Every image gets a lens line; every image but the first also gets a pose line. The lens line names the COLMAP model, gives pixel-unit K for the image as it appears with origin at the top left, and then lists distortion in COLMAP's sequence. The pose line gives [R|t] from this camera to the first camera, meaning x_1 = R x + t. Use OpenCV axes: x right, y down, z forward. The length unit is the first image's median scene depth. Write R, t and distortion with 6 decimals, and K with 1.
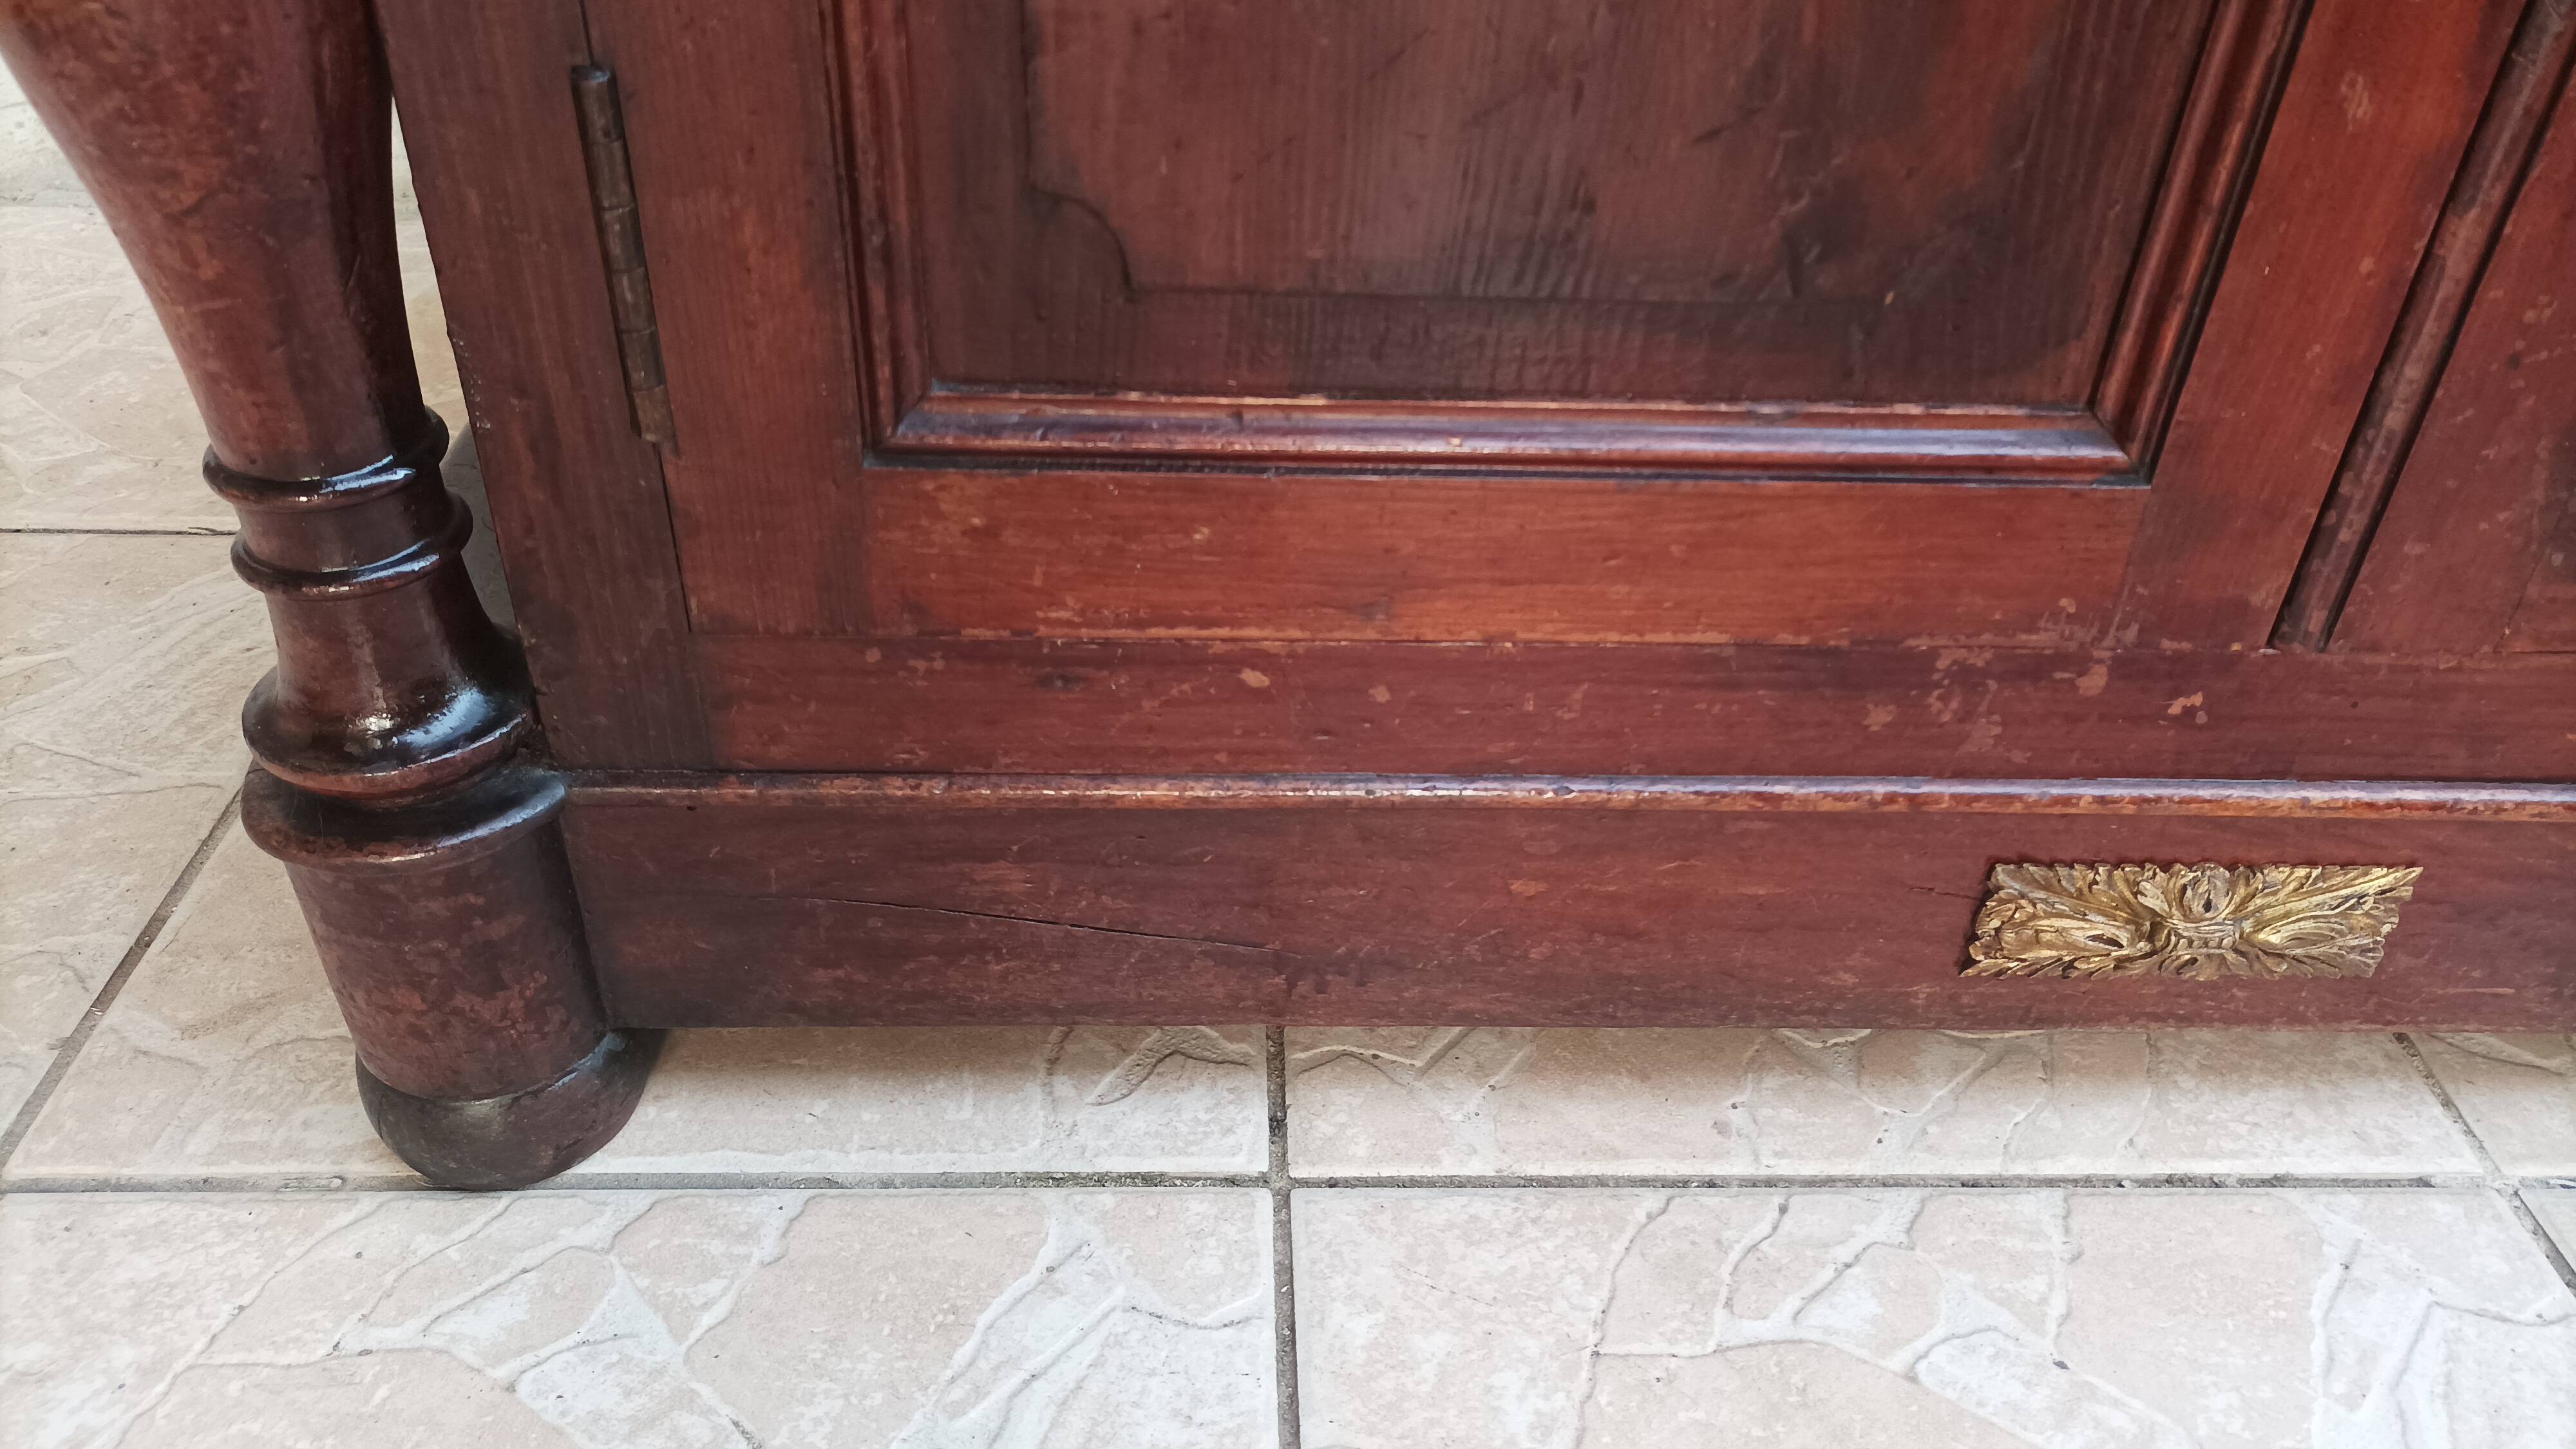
lens RADIAL K [[1921.7, 0, 1286.3], [0, 1921.7, 728.3], [0, 0, 1]] dist [0.030950, -0.031058]
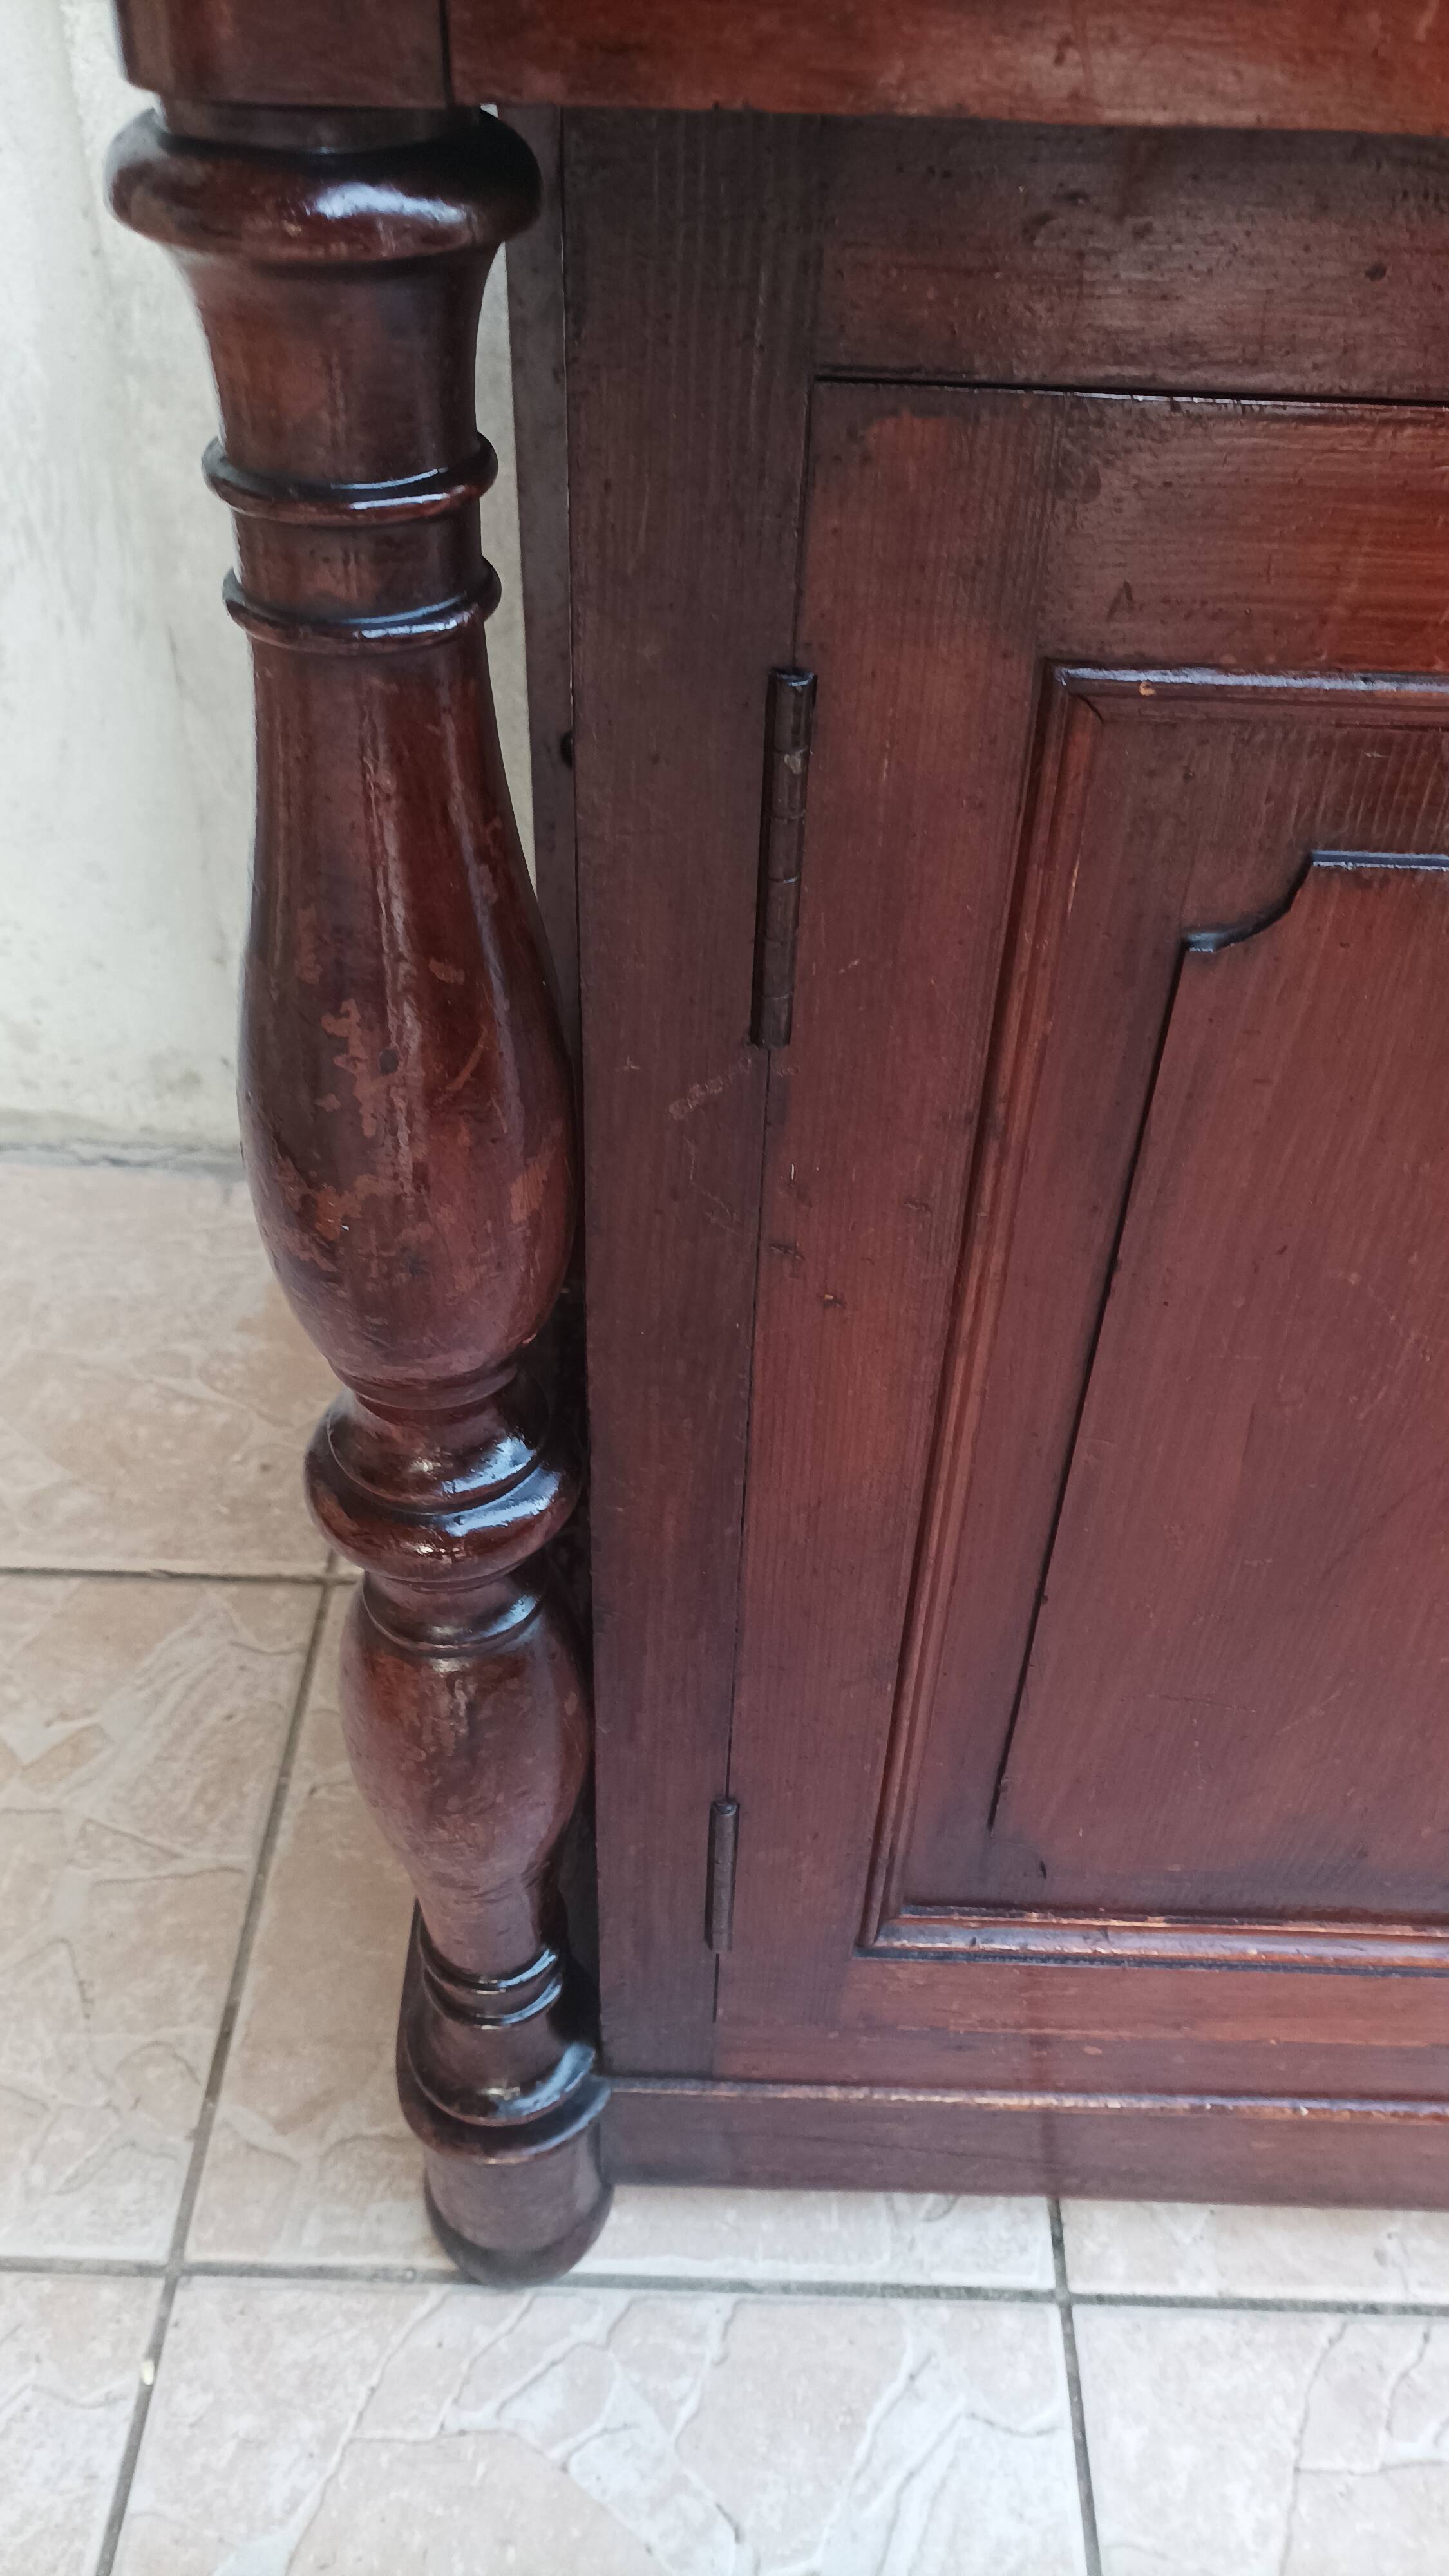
lens RADIAL K [[1921.7, 0, 713.4], [0, 1921.7, 1303.3], [0, 0, 1]] dist [0.030950, -0.031058]
pose [[0.998572, 0.029092, -0.044814, -0.228652], [-0.024572, 0.994853, 0.098301, -0.654351], [0.047443, -0.097059, 0.994147, -0.365267]]
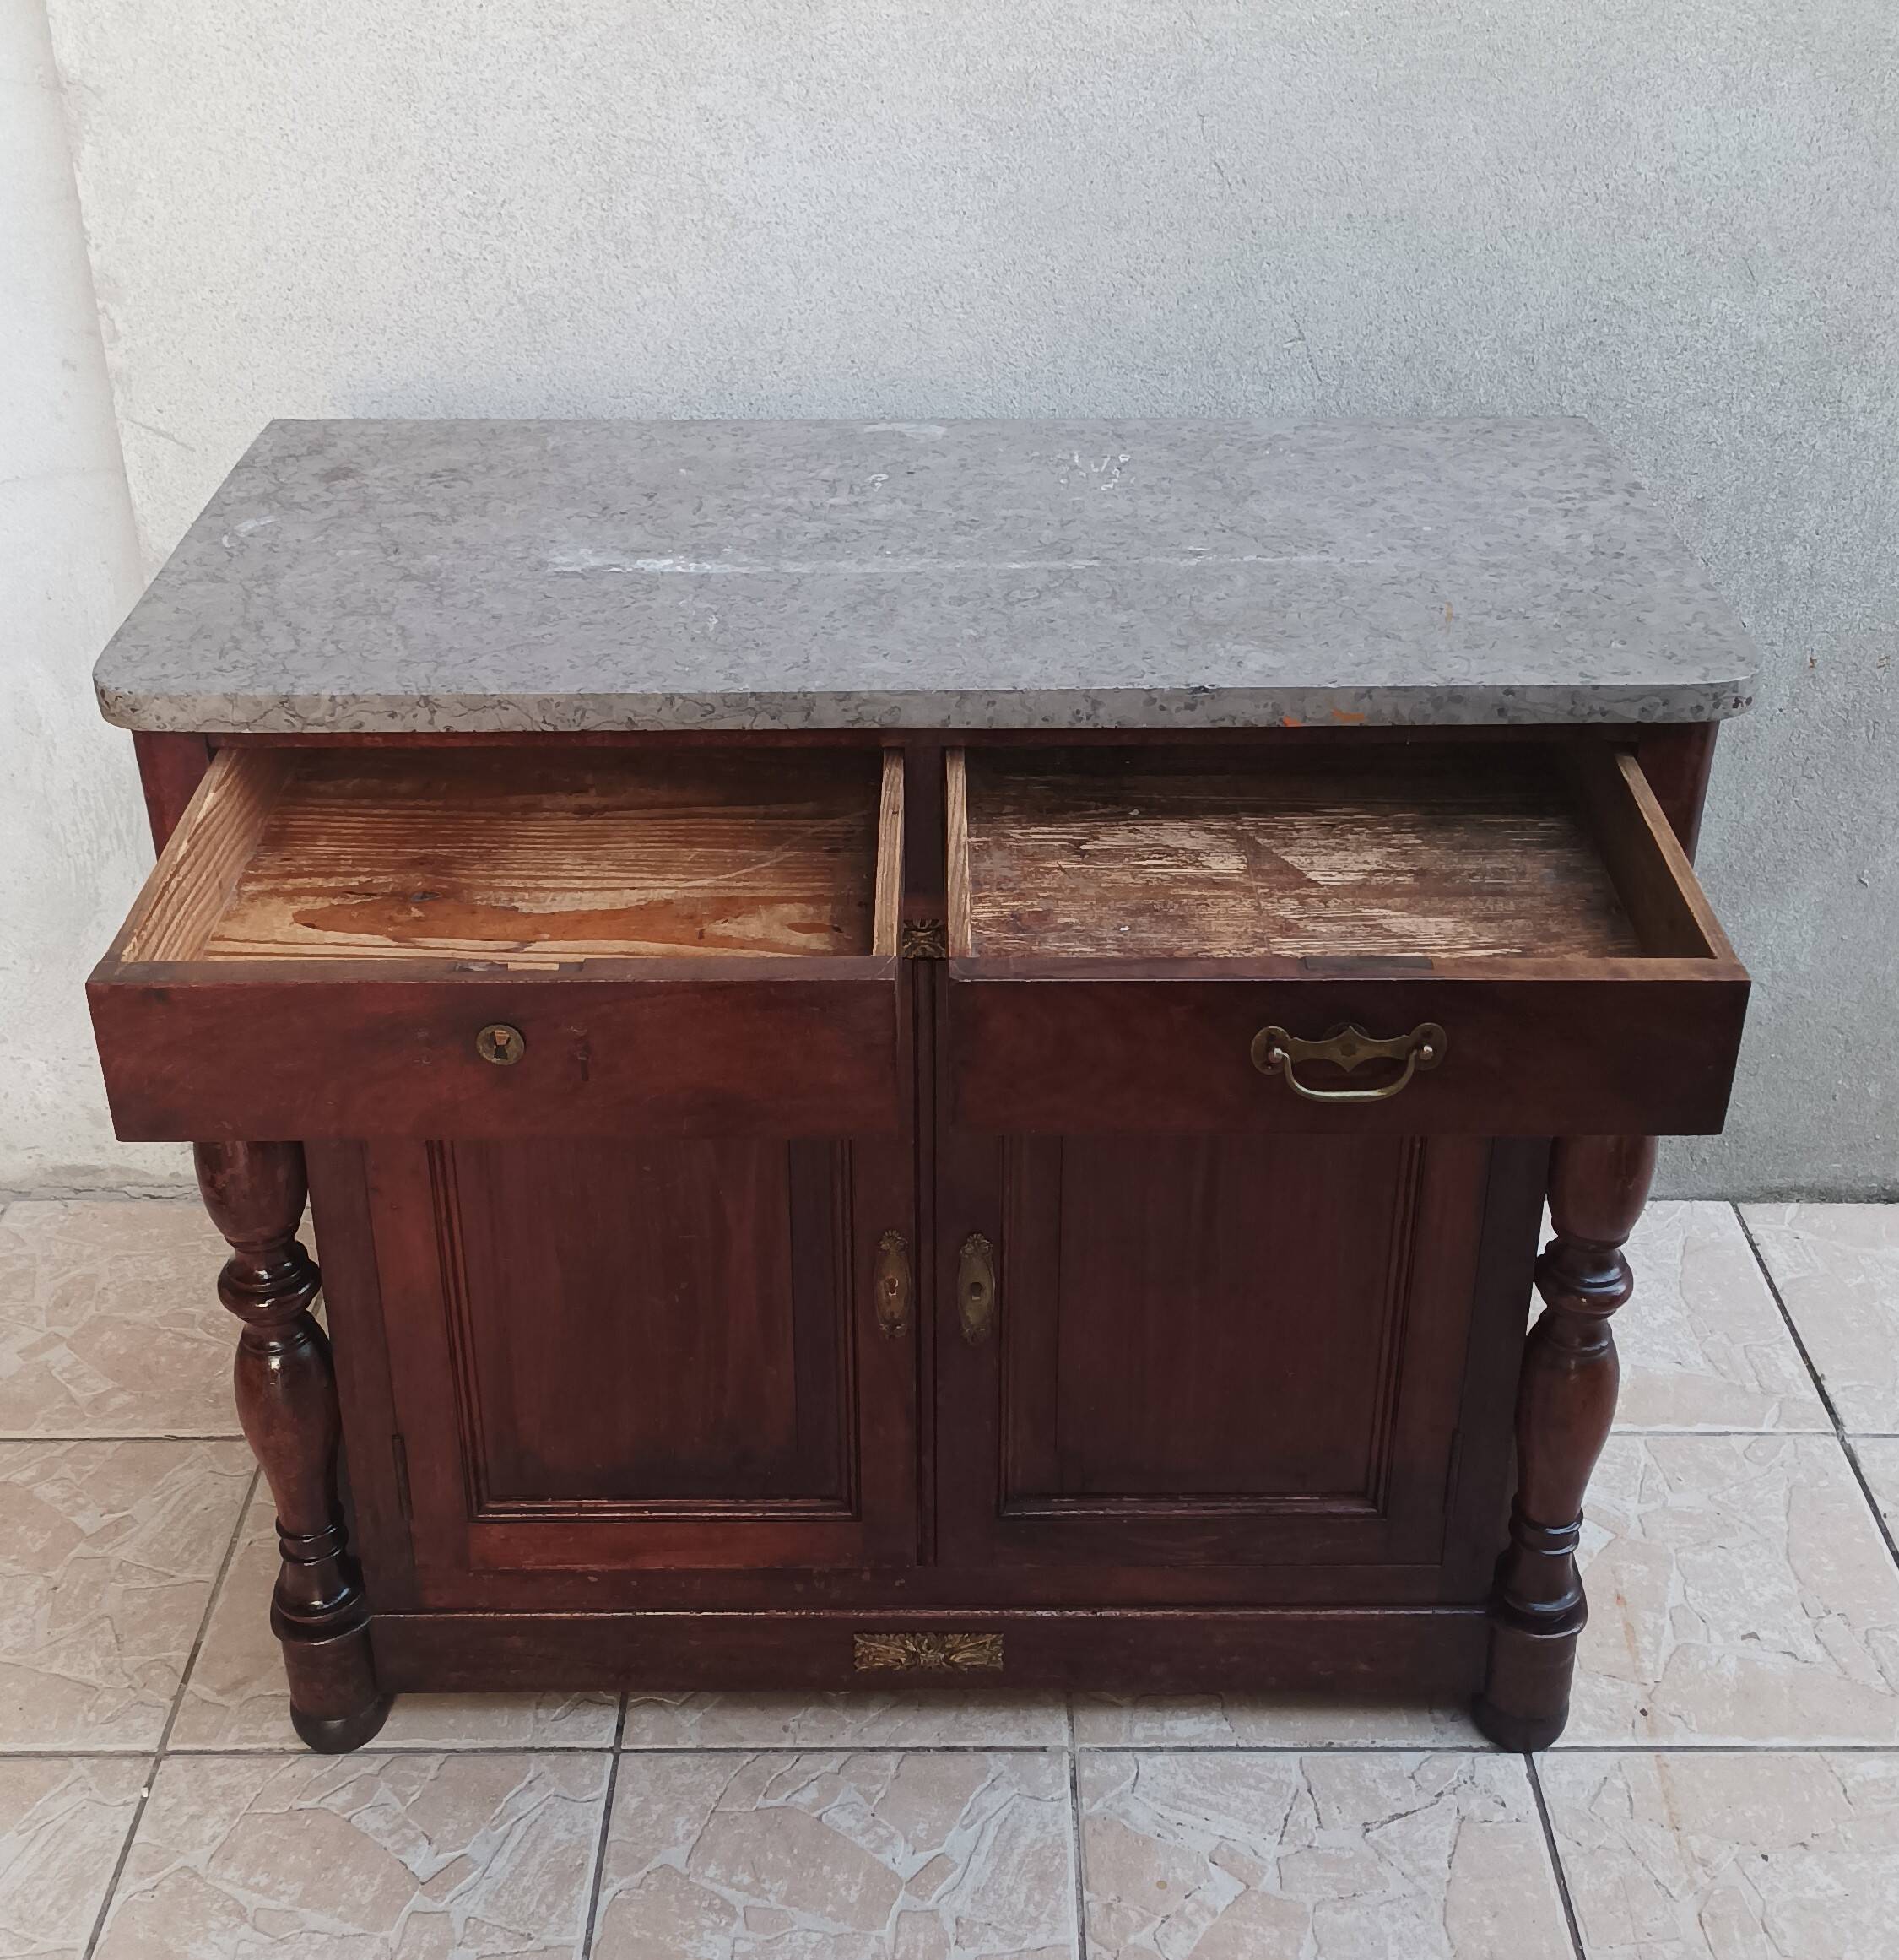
lens RADIAL K [[2517.6, 0, 935.1], [0, 2517.6, 804.9], [0, 0, 1]] dist [0.026661, 0.000000]
pose [[0.998659, -0.018137, -0.048482, 0.687416], [0.011229, 0.990210, -0.139132, -0.627495], [0.050530, 0.138402, 0.989086, -2.889301]]
